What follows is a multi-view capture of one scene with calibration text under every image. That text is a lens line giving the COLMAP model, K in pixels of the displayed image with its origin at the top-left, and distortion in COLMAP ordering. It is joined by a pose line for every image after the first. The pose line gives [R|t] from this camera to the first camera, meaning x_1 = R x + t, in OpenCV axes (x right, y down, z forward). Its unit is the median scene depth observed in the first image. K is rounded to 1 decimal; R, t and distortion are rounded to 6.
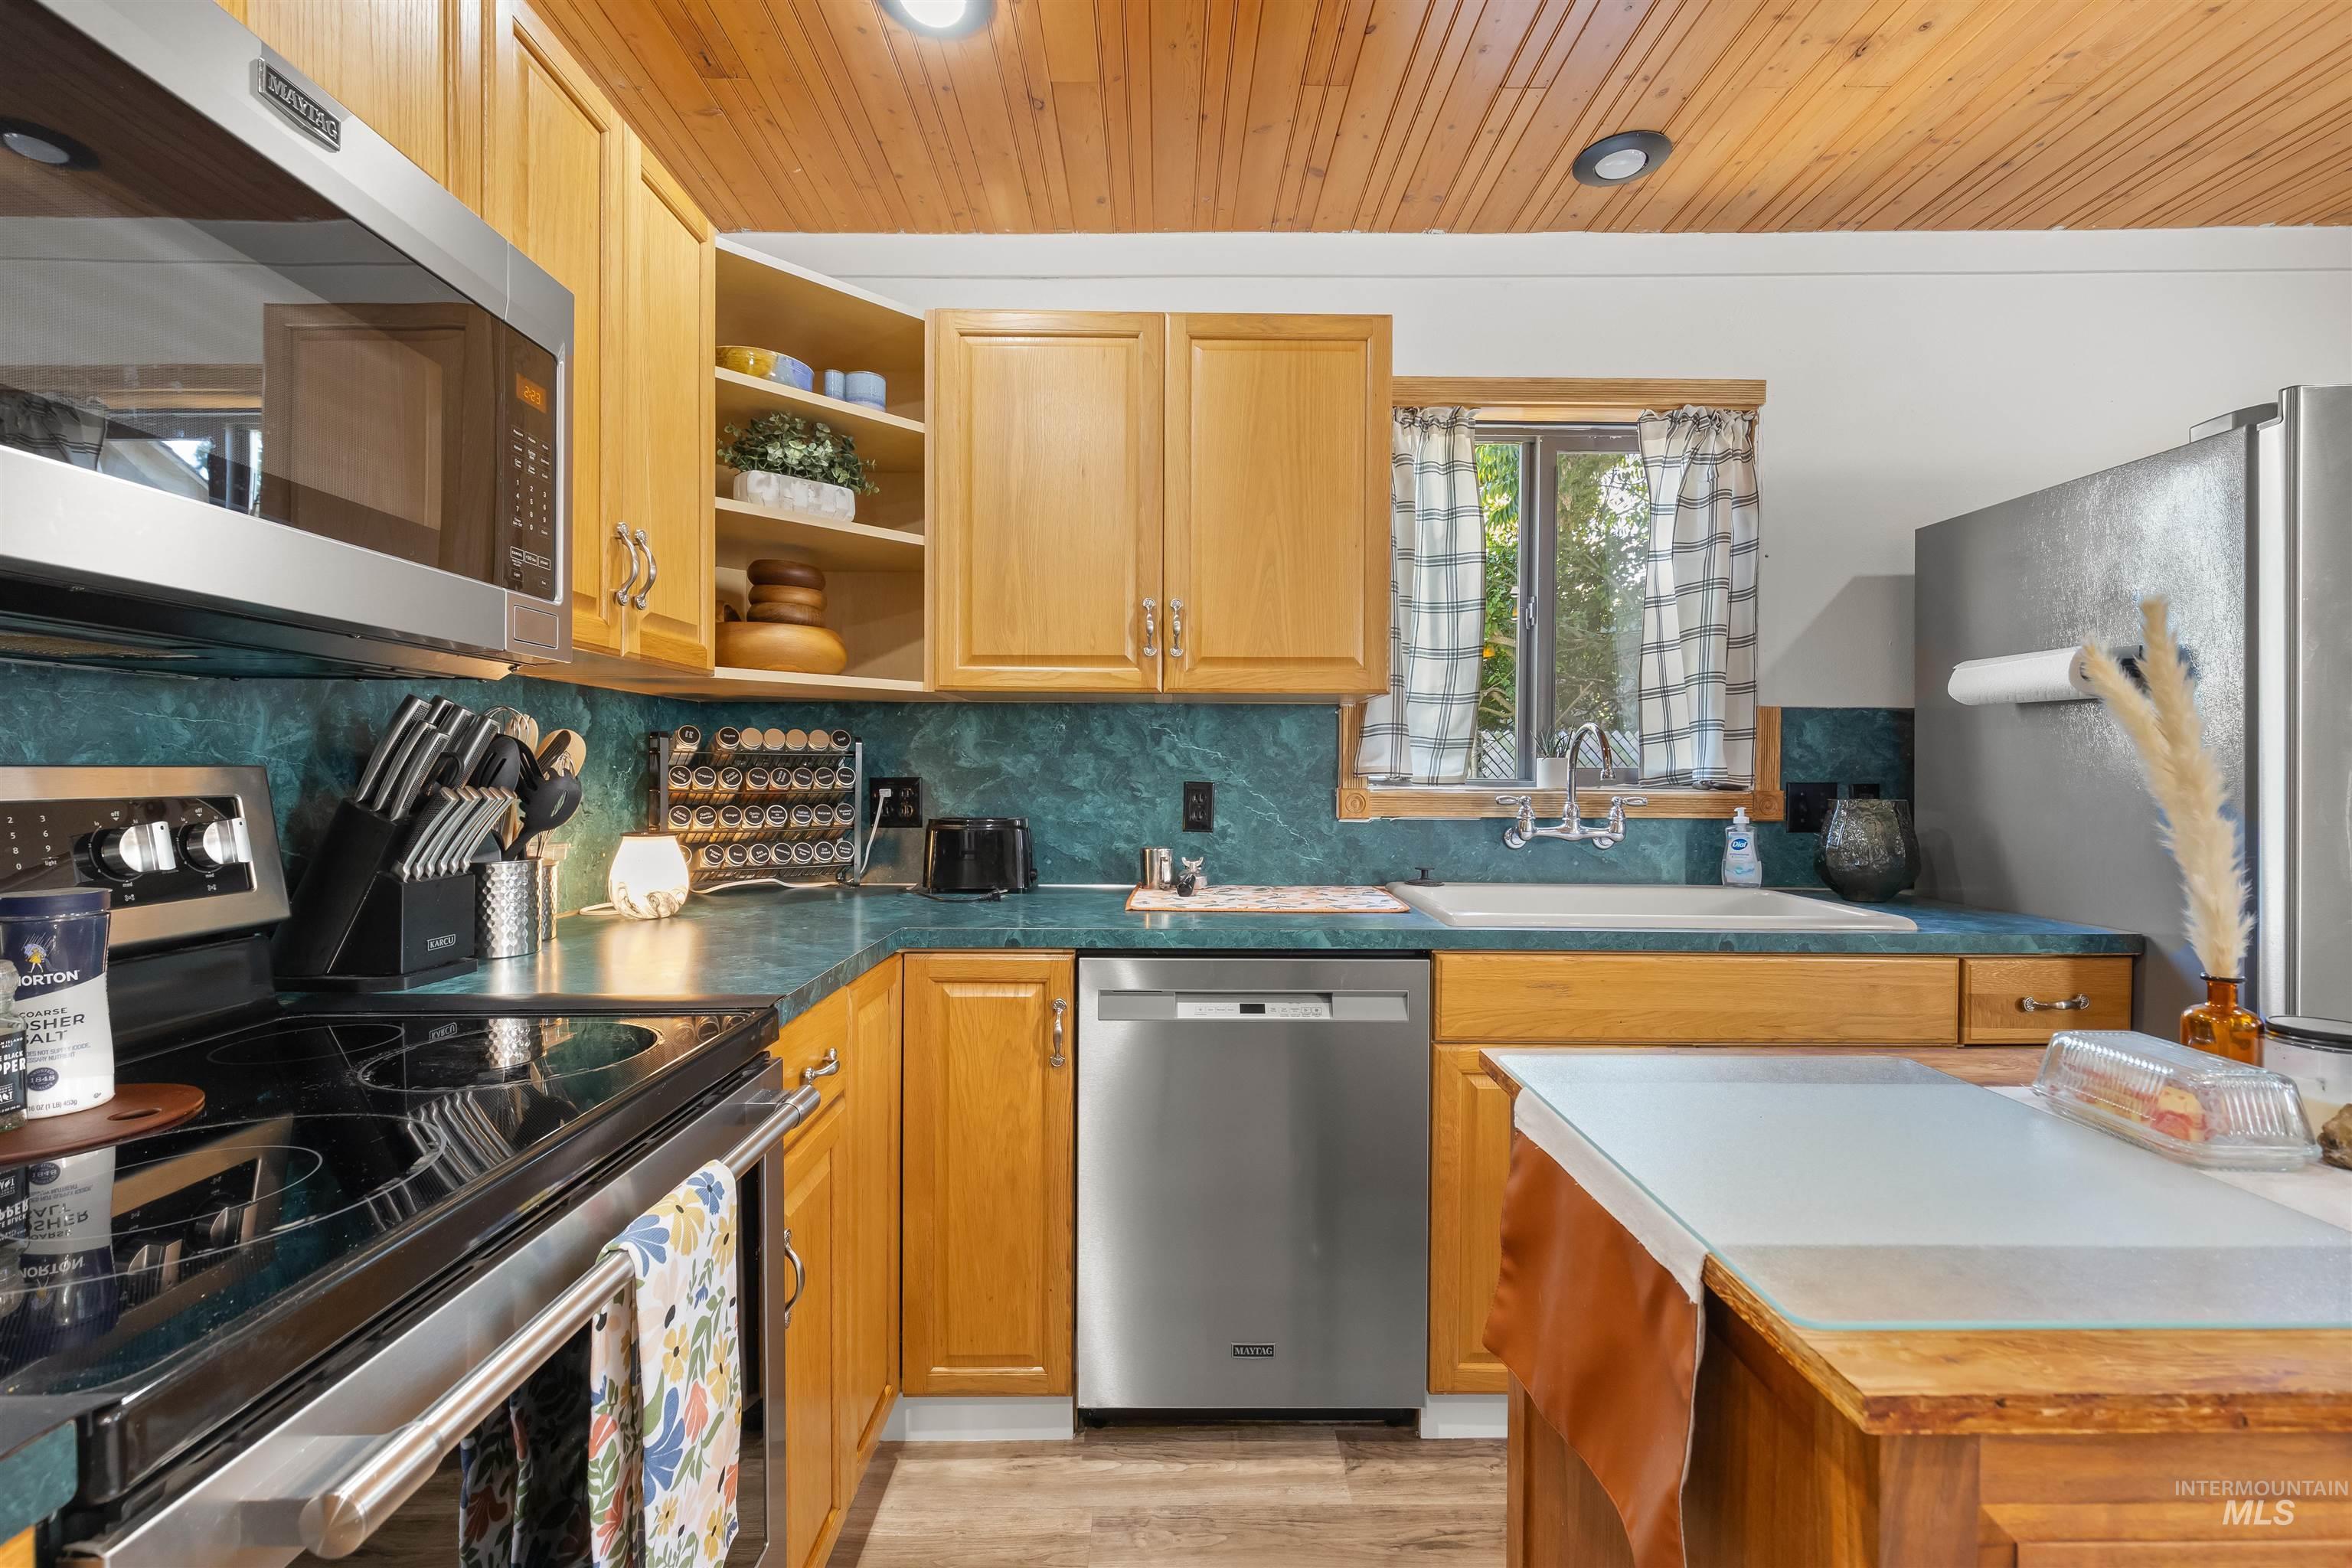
lens RADIAL K [[1076.6, 0, 1174.2], [0, 1076.6, 777.7], [0, 0, 1]] dist [0.001240, -0.000819]
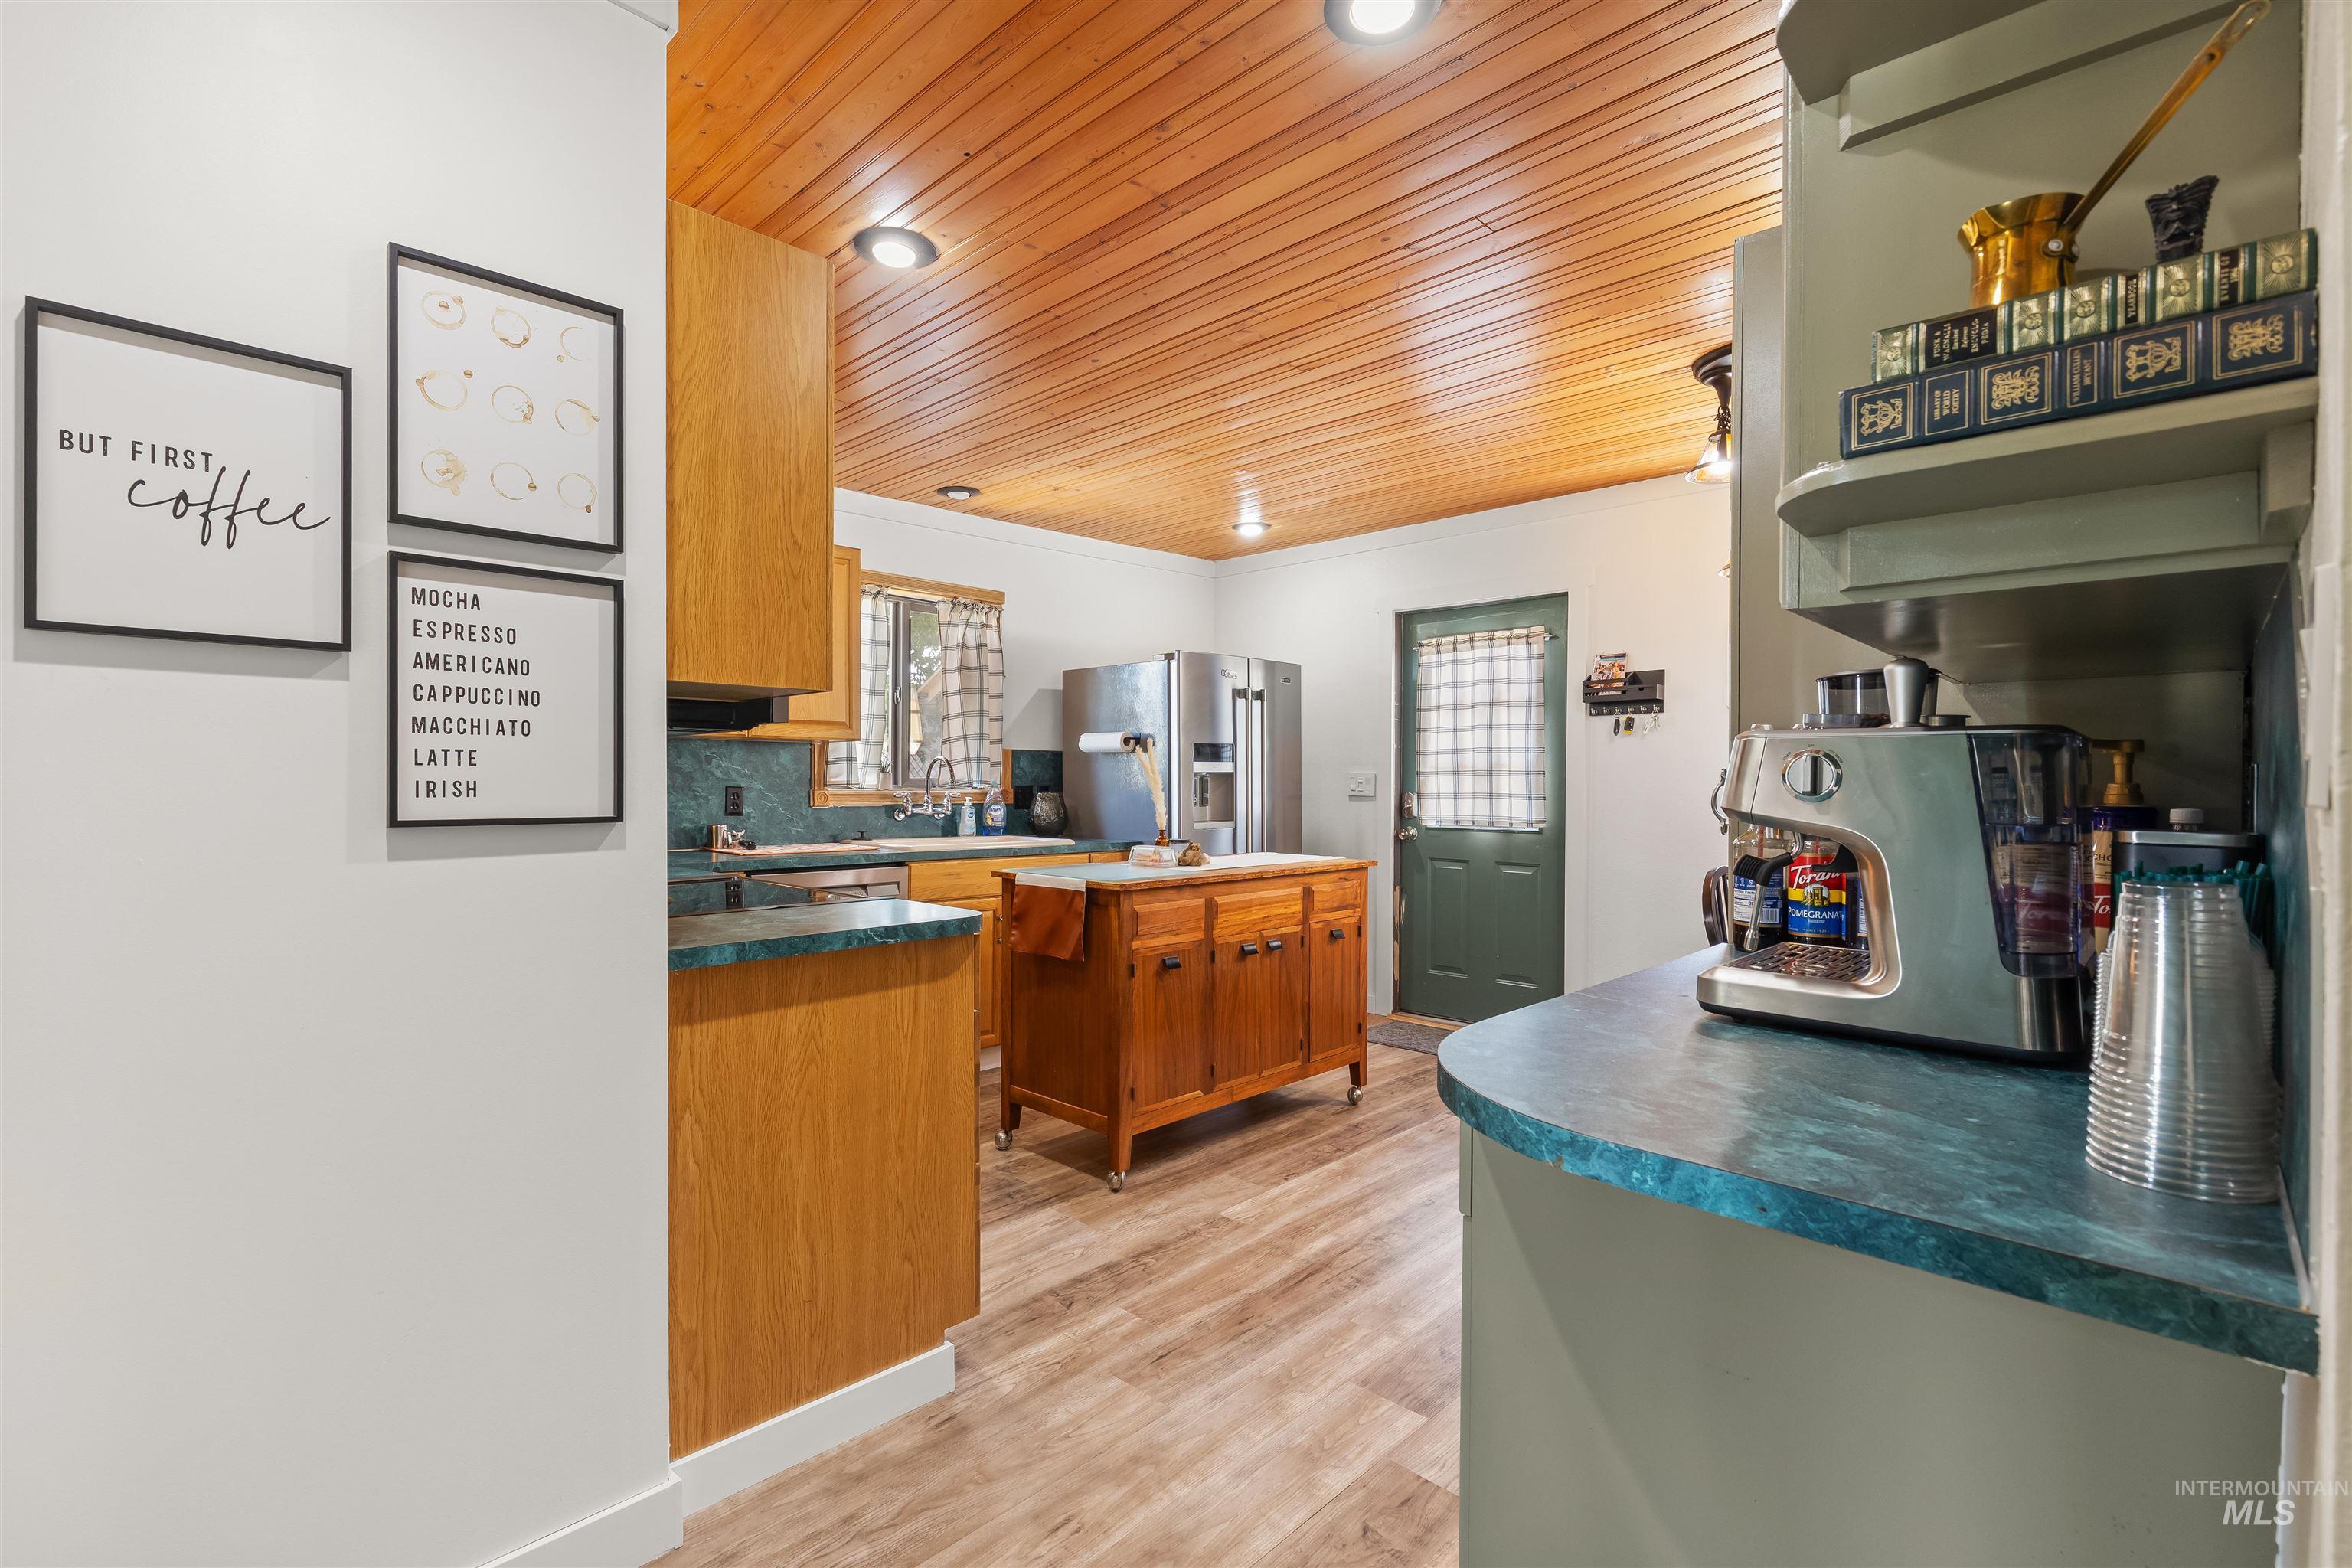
lens RADIAL K [[1076.6, 0, 1166.0], [0, 1076.6, 783.9], [0, 0, 1]] dist [0.001240, -0.000819]
pose [[0.714856, -0.003710, 0.699261, -0.781626], [0.003105, 0.999993, 0.002130, -0.002085], [-0.699264, 0.000648, 0.714863, -0.806216]]
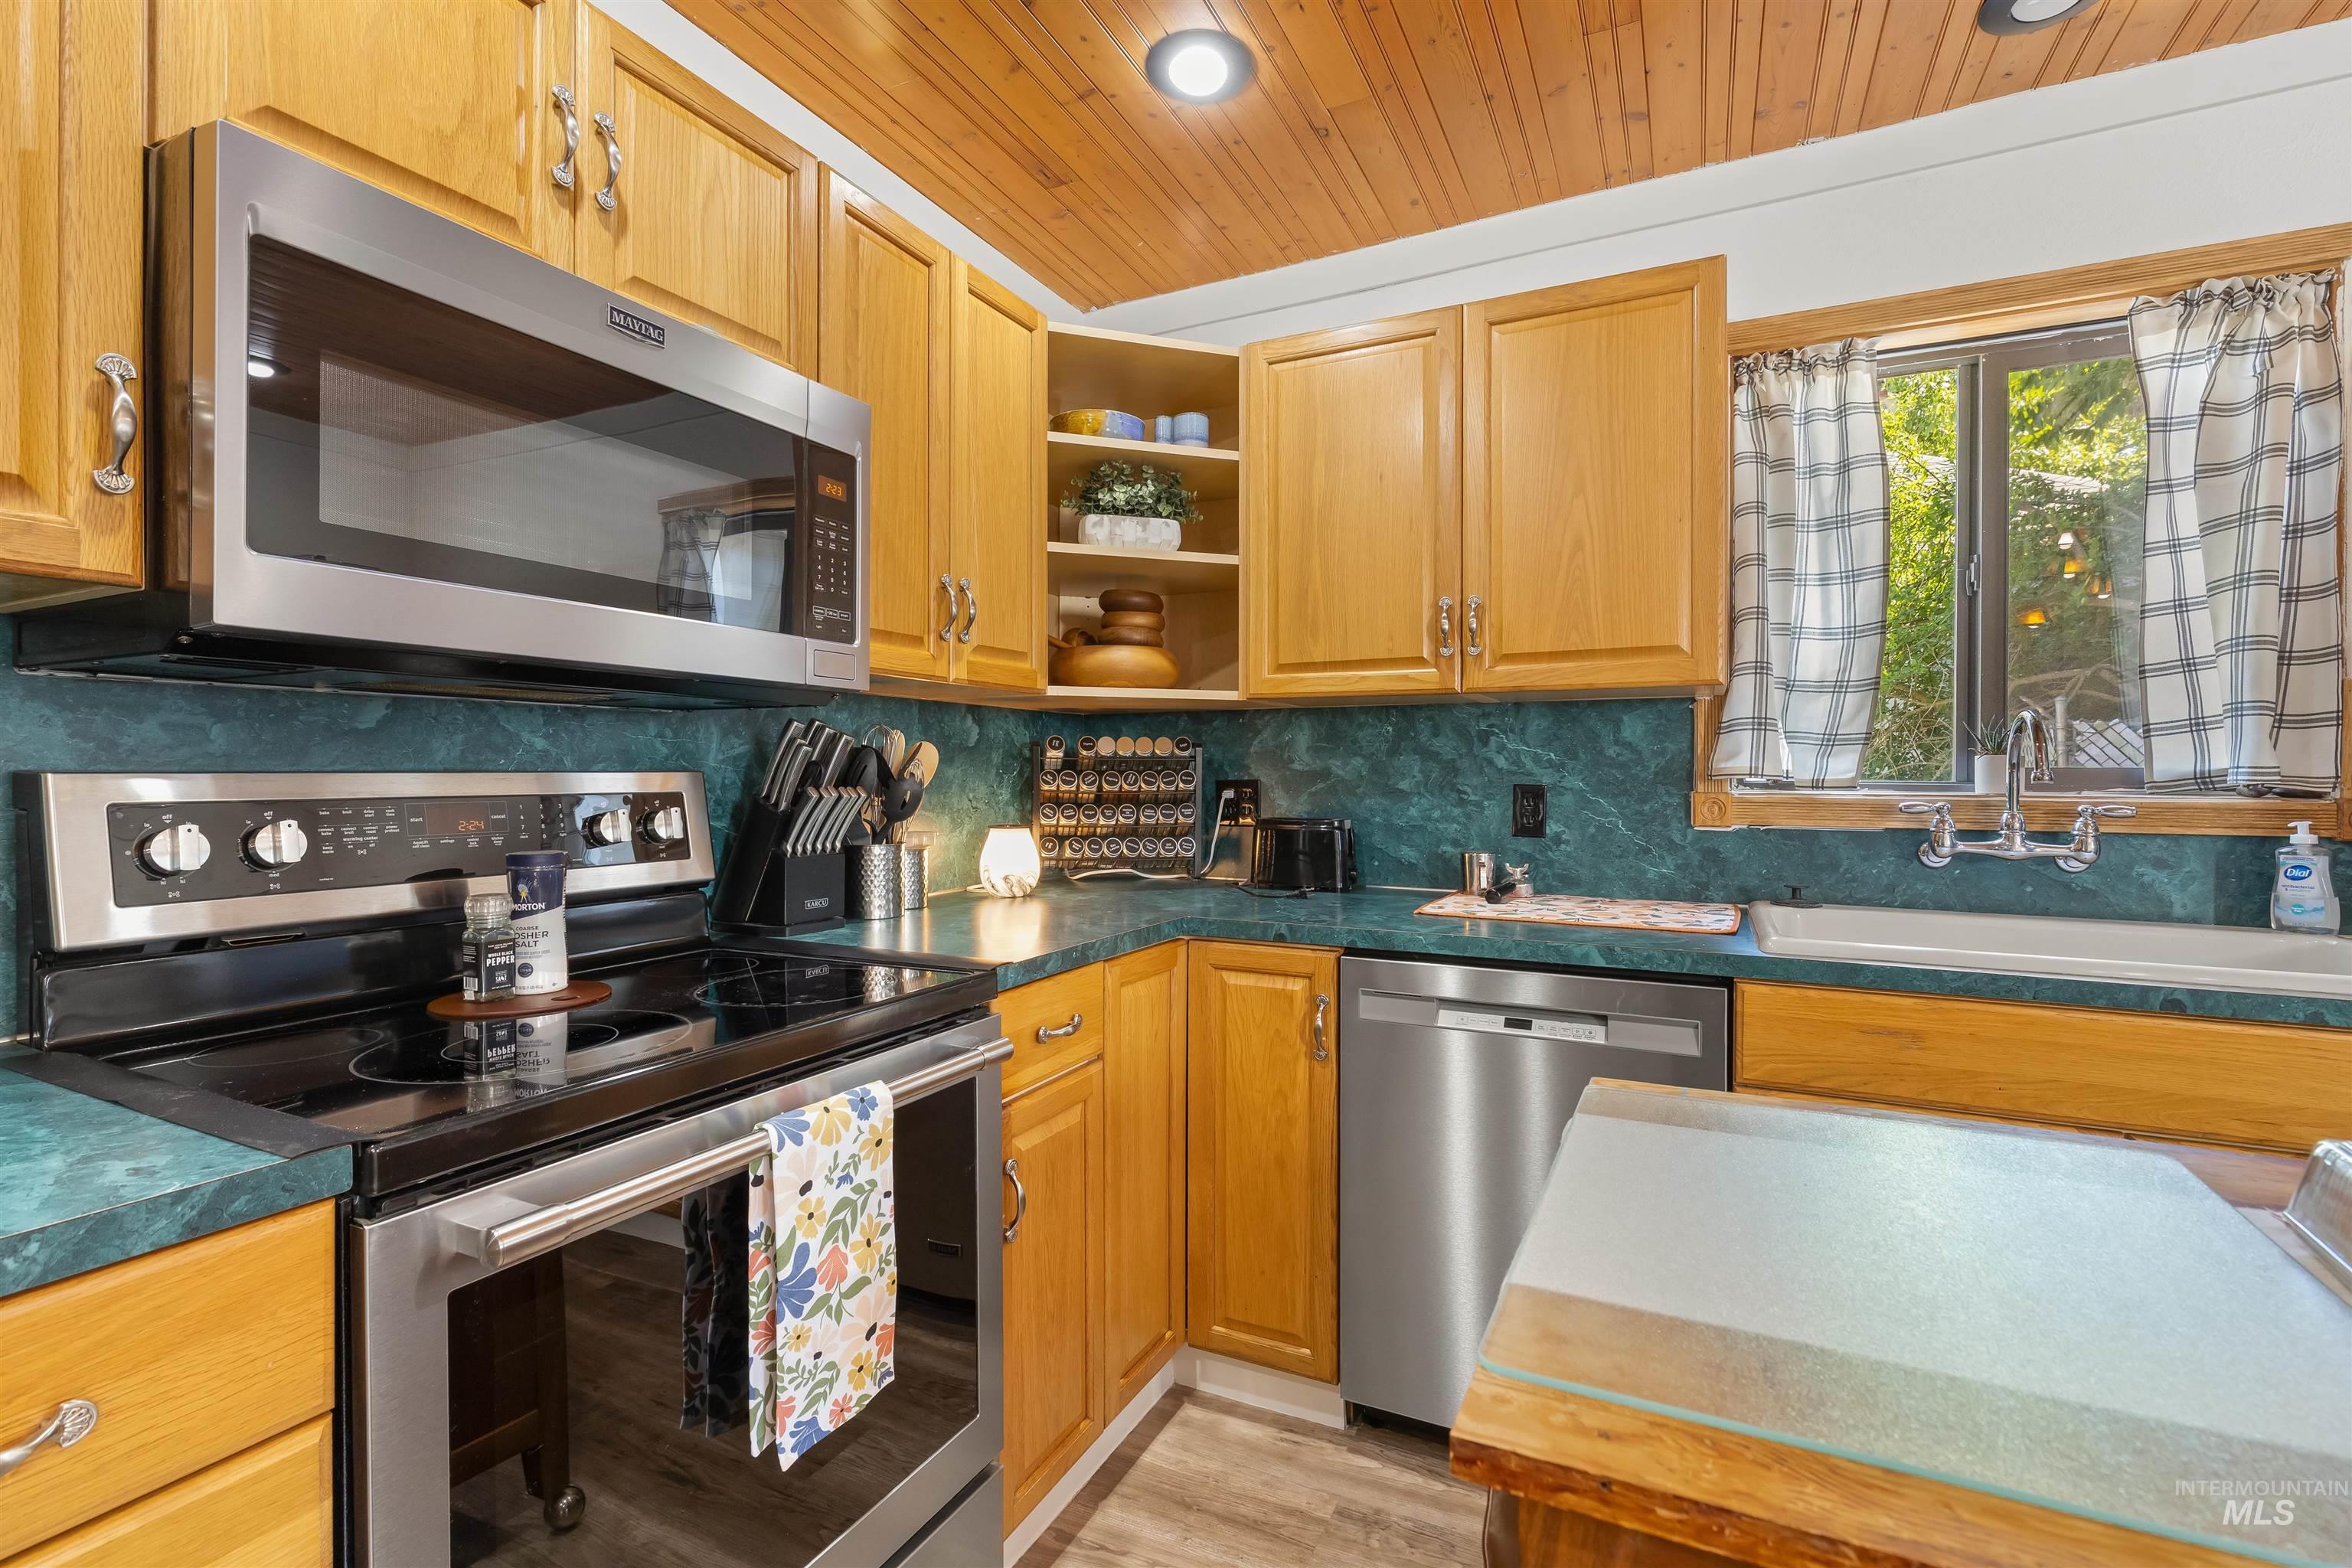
lens RADIAL K [[1076.6, 0, 1161.9], [0, 1076.6, 769.8], [0, 0, 1]] dist [0.001240, -0.000819]
pose [[0.887500, -0.004312, -0.460788, 0.196883], [-0.000298, 0.999951, -0.009930, 0.000588], [0.460808, 0.008950, 0.887455, 0.010088]]
